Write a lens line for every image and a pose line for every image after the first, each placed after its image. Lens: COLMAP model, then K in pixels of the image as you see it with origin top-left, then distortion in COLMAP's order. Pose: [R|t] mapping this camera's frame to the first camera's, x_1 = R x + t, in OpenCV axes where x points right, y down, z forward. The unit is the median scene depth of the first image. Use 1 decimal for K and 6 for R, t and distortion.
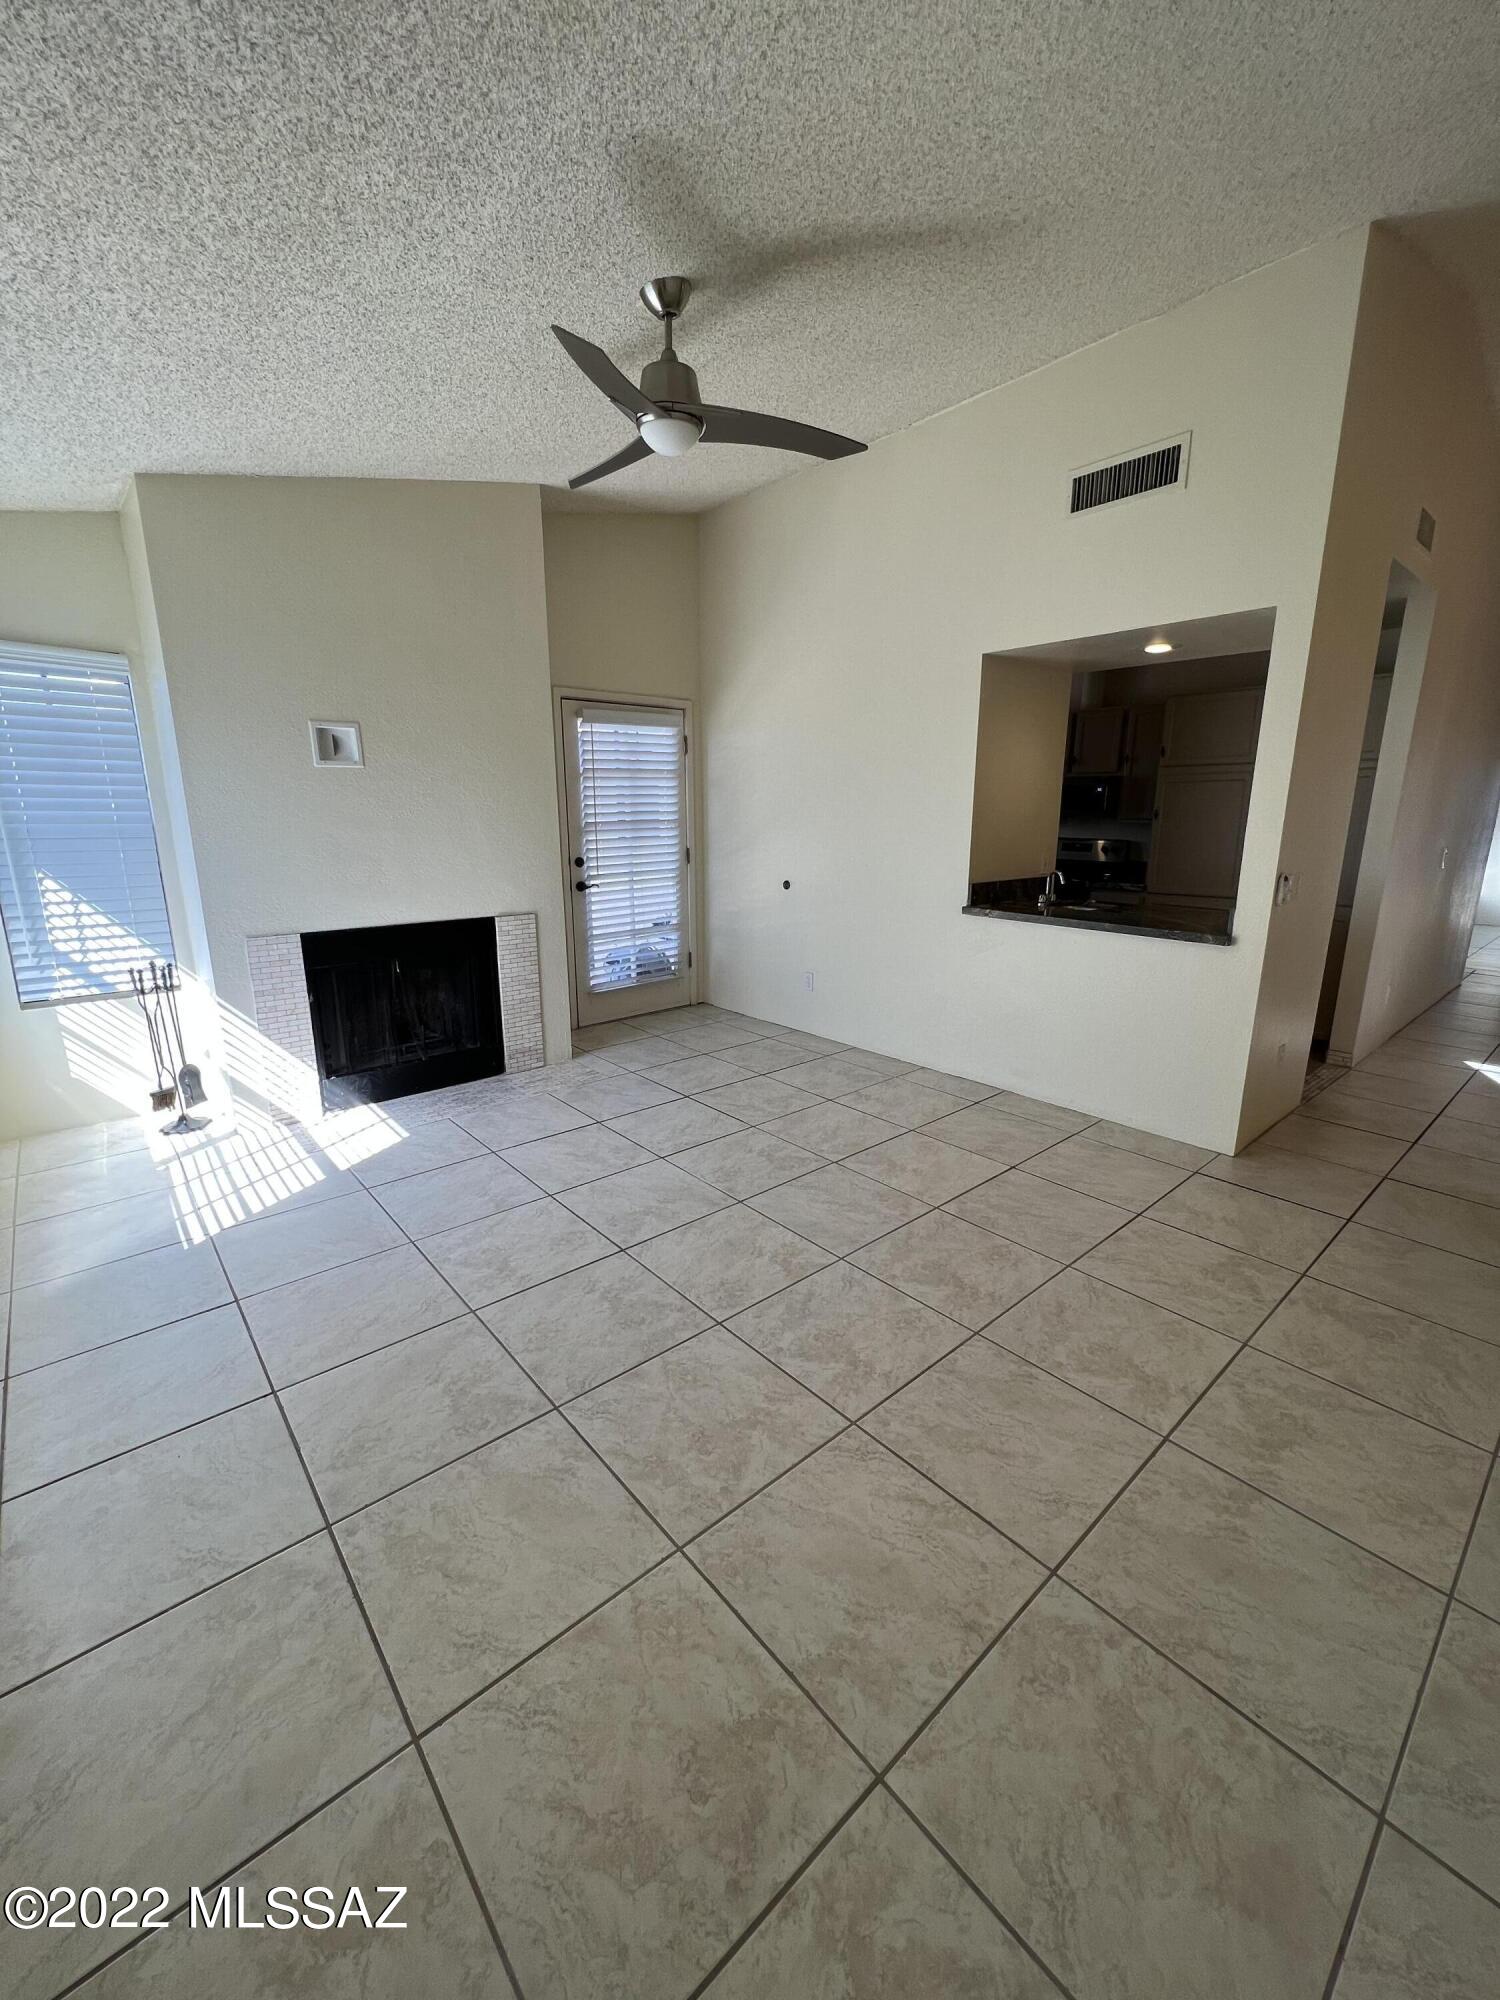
lens RADIAL K [[802.0, 0, 752.1], [0, 802.0, 997.2], [0, 0, 1]] dist [-0.002270, 0.001288]
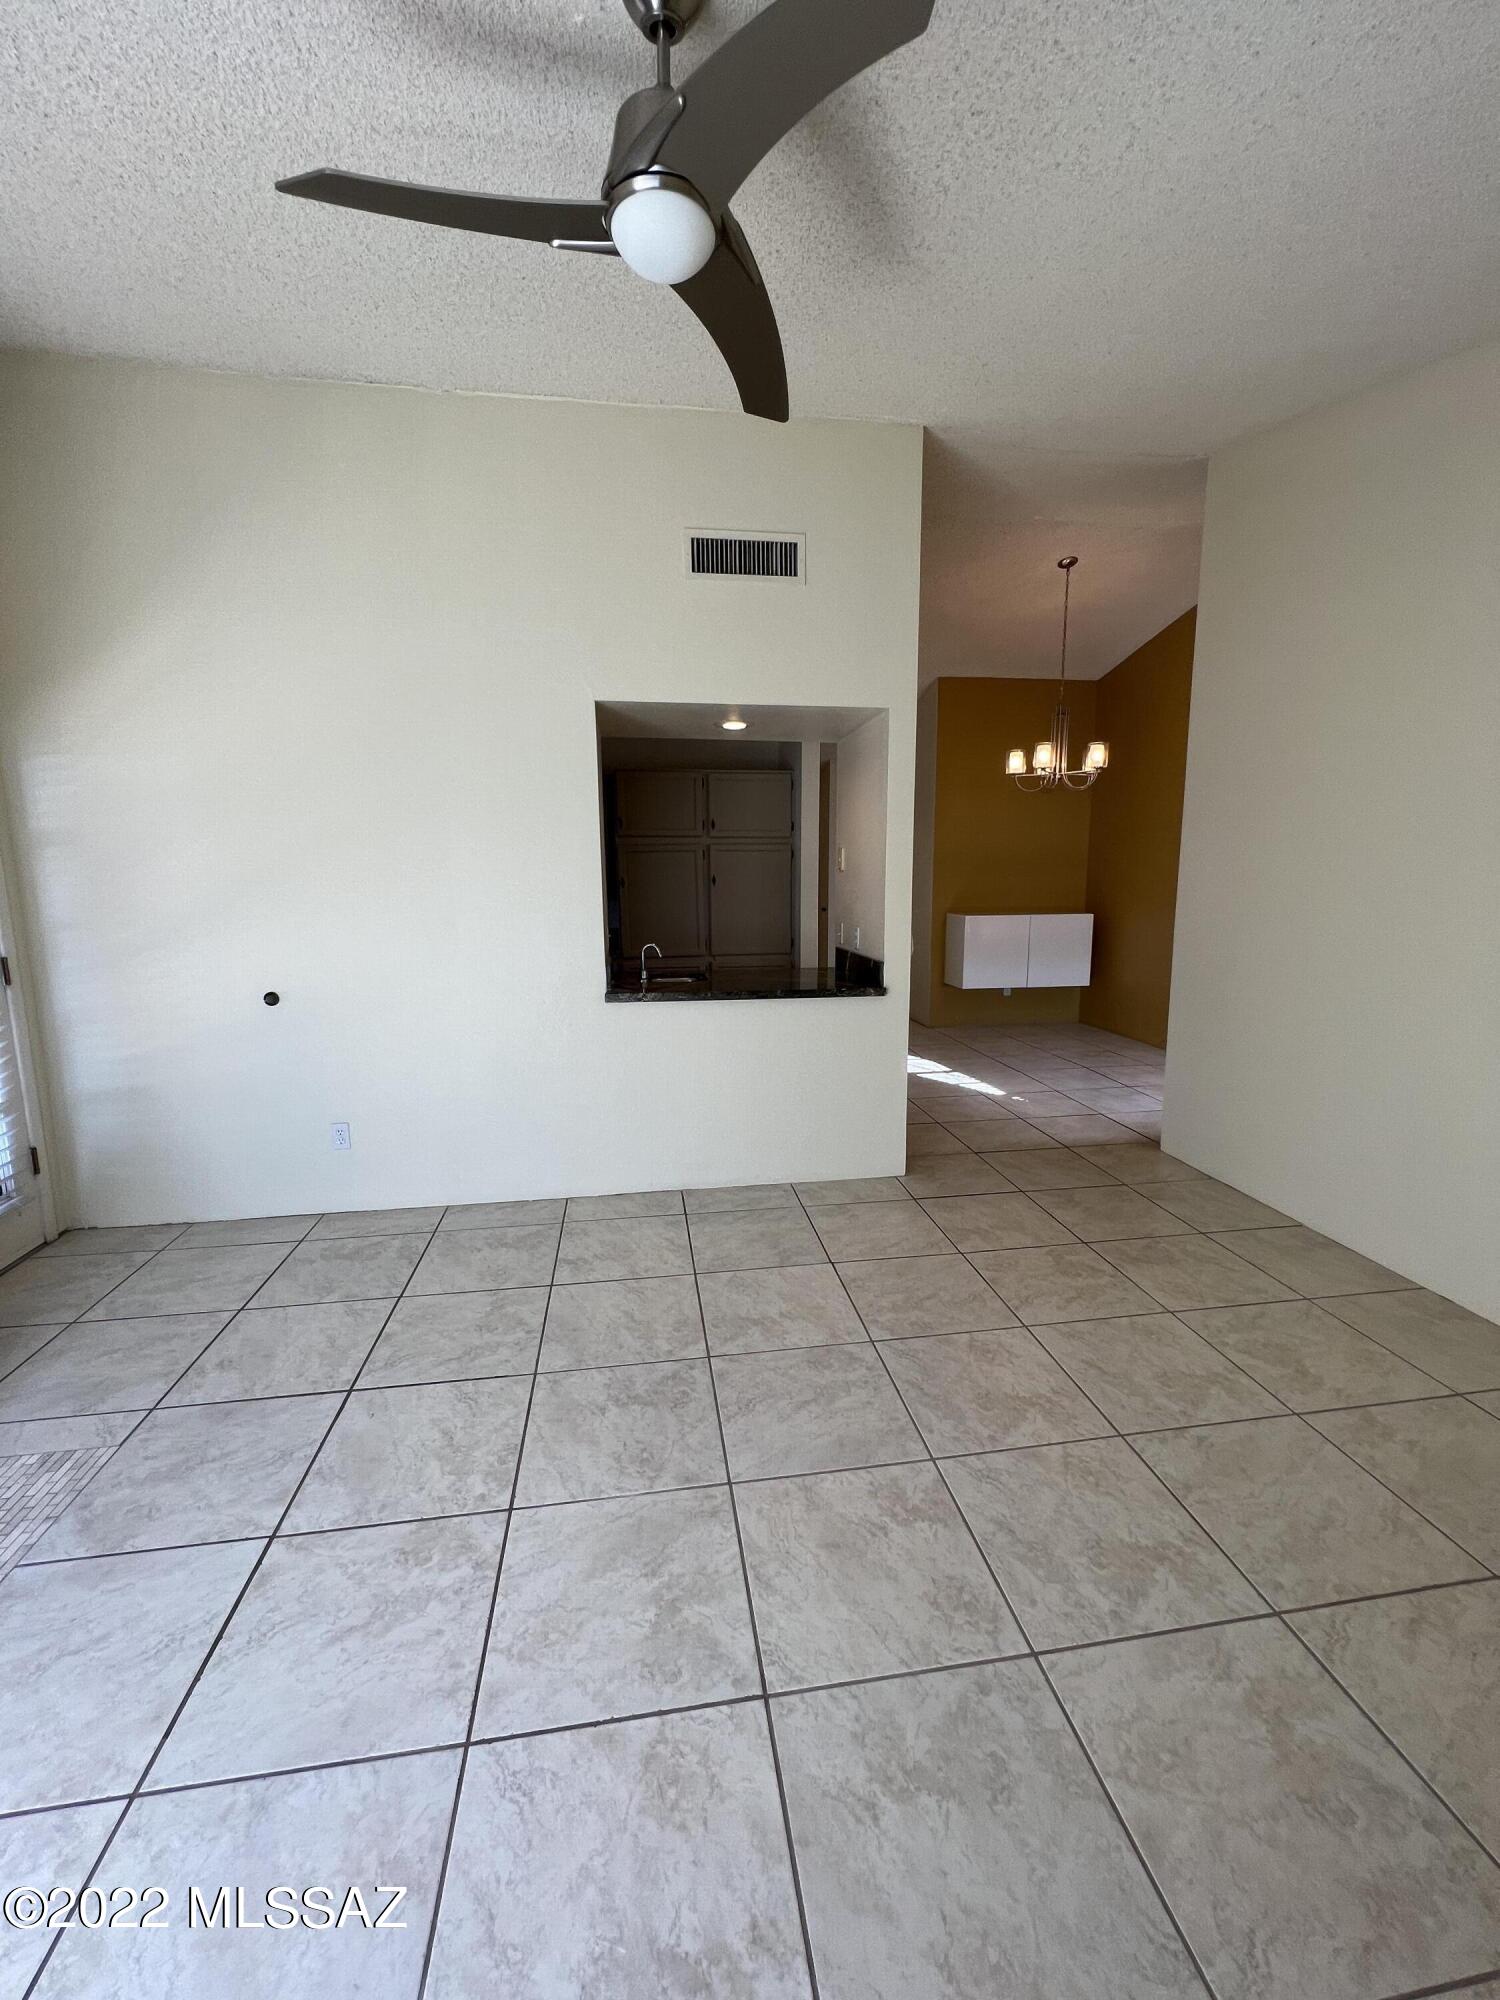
lens RADIAL K [[802.0, 0, 754.2], [0, 802.0, 996.7], [0, 0, 1]] dist [-0.002270, 0.001288]
pose [[0.534460, -0.133097, 0.834648, -0.450944], [0.199731, 0.979442, 0.028291, -0.131067], [-0.821255, 0.151585, 0.550057, 0.524474]]
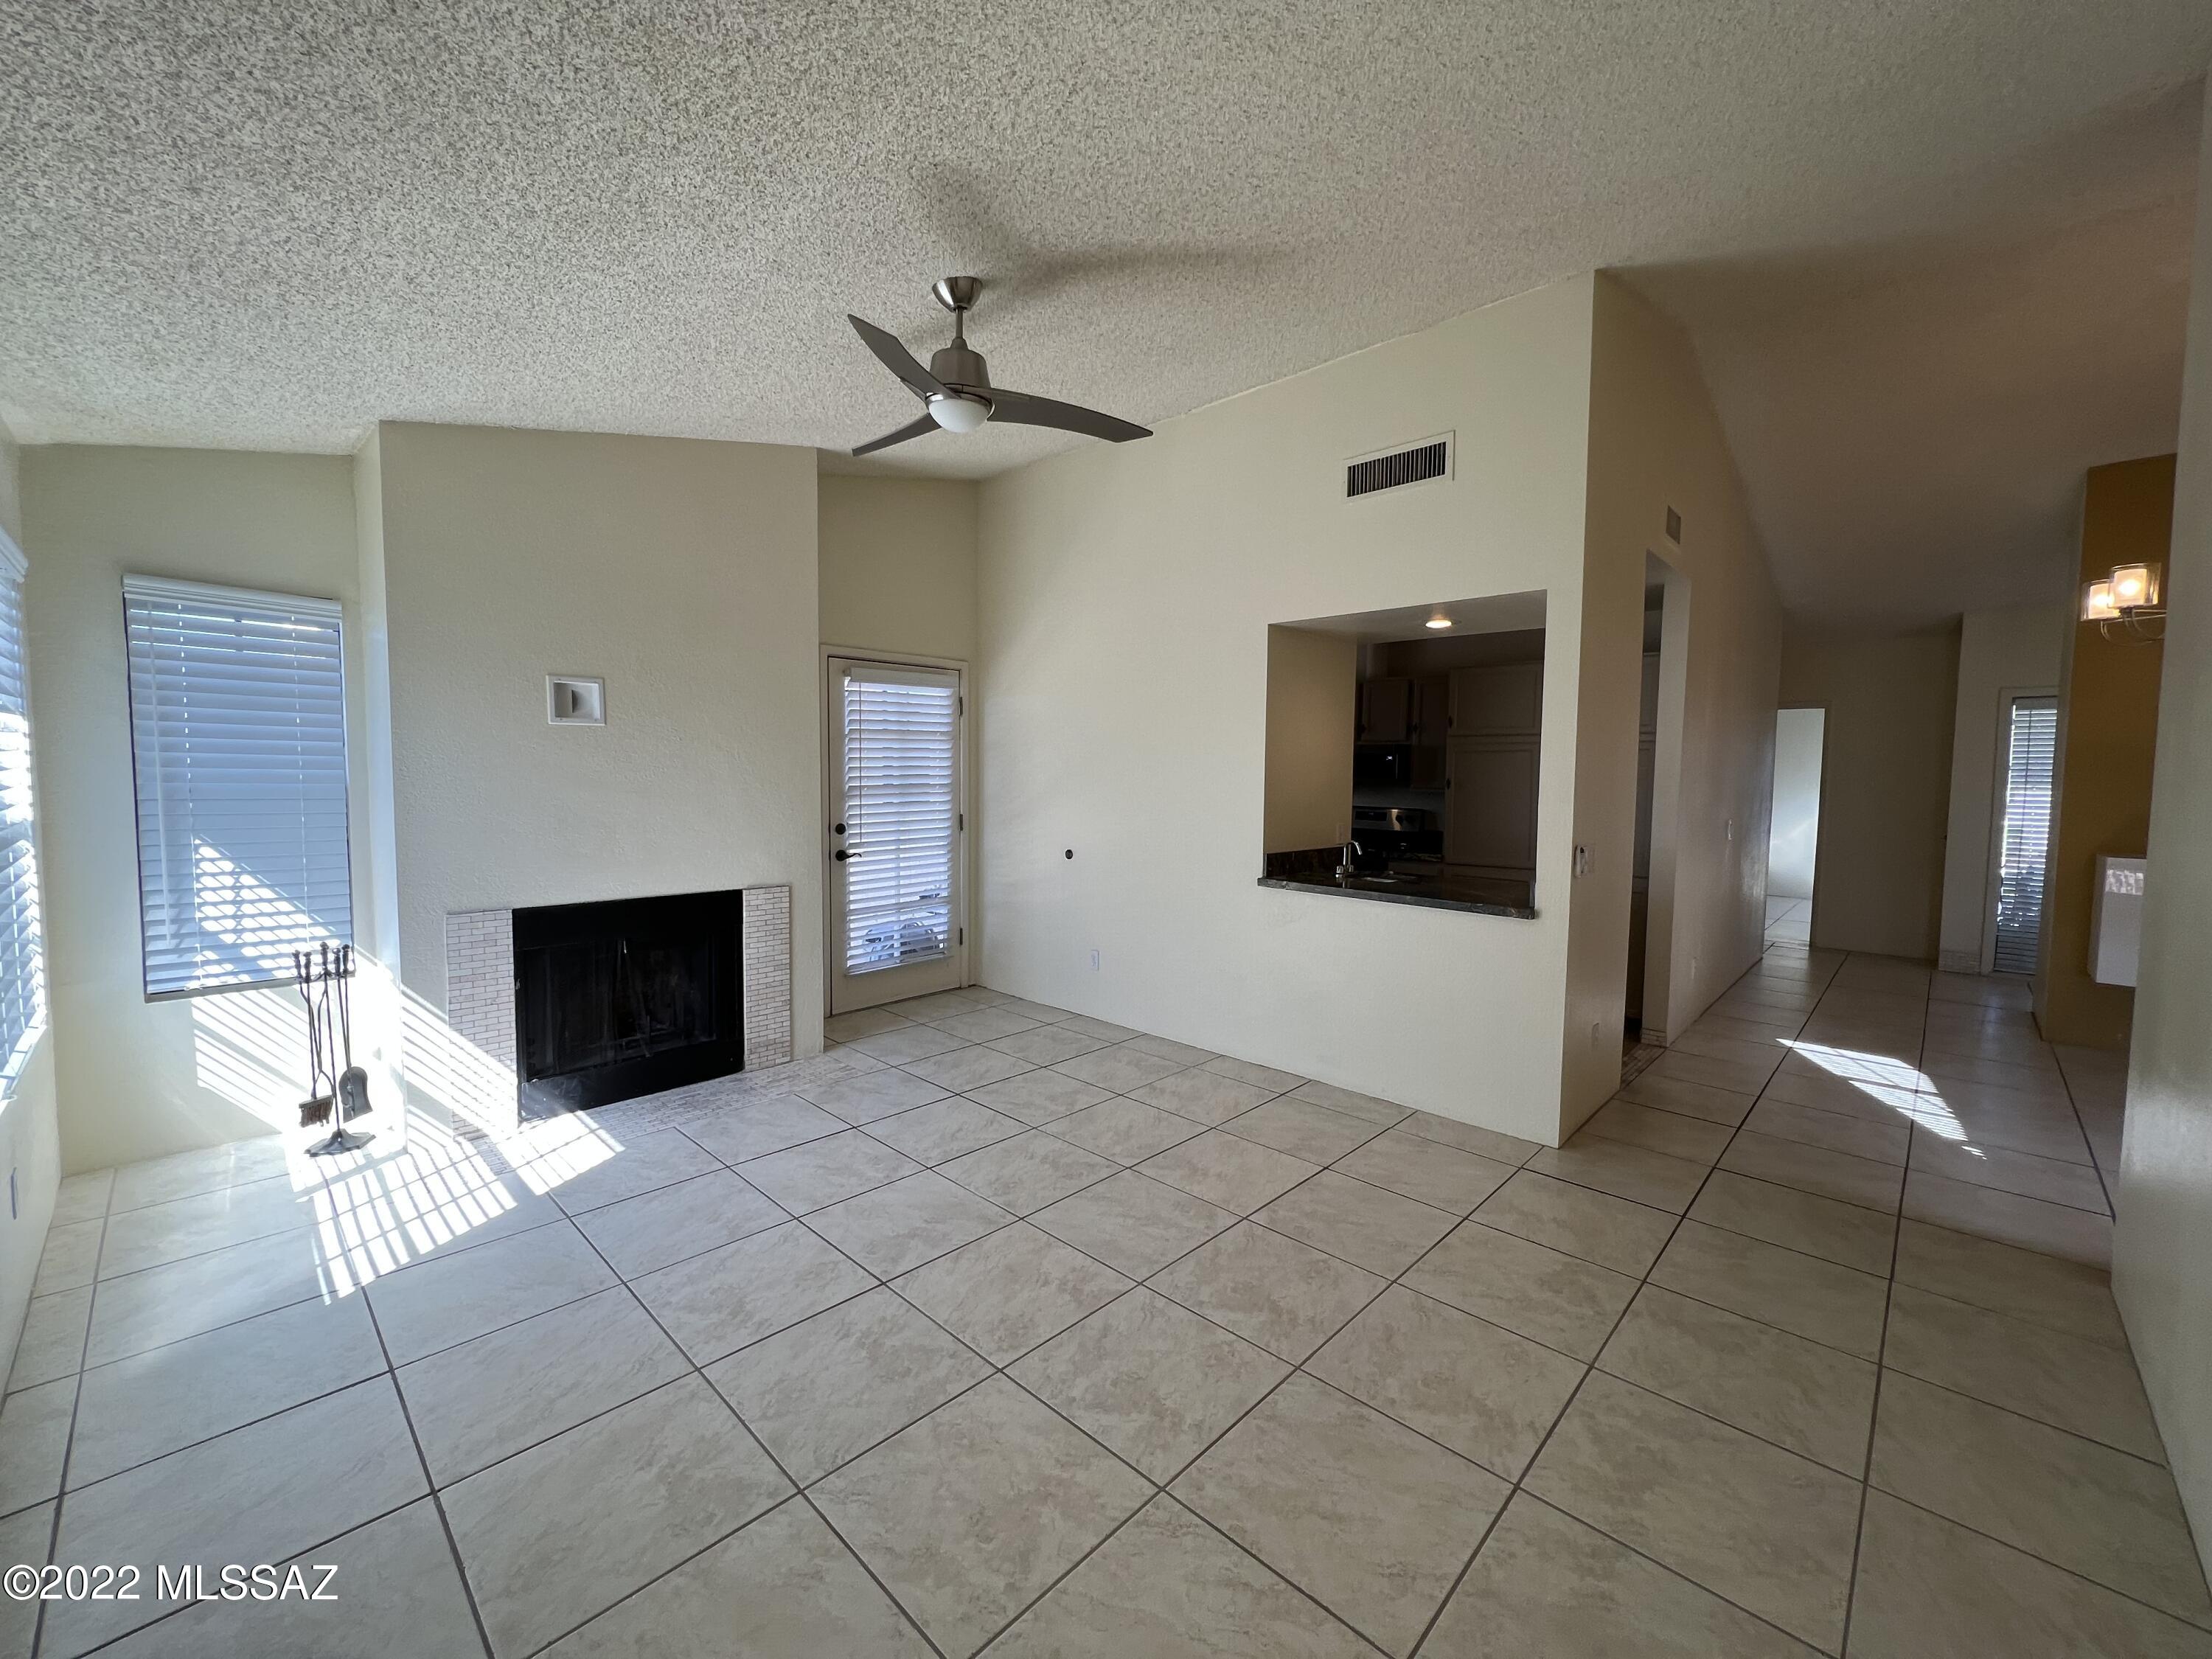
lens RADIAL K [[887.0, 0, 1105.0], [0, 887.0, 825.4], [0, 0, 1]] dist [-0.002270, 0.001288]
pose [[0.995920, 0.005630, 0.090069, -0.012536], [0.009698, 0.985595, -0.168842, -0.000593], [-0.089722, 0.169027, 0.981519, -0.017526]]
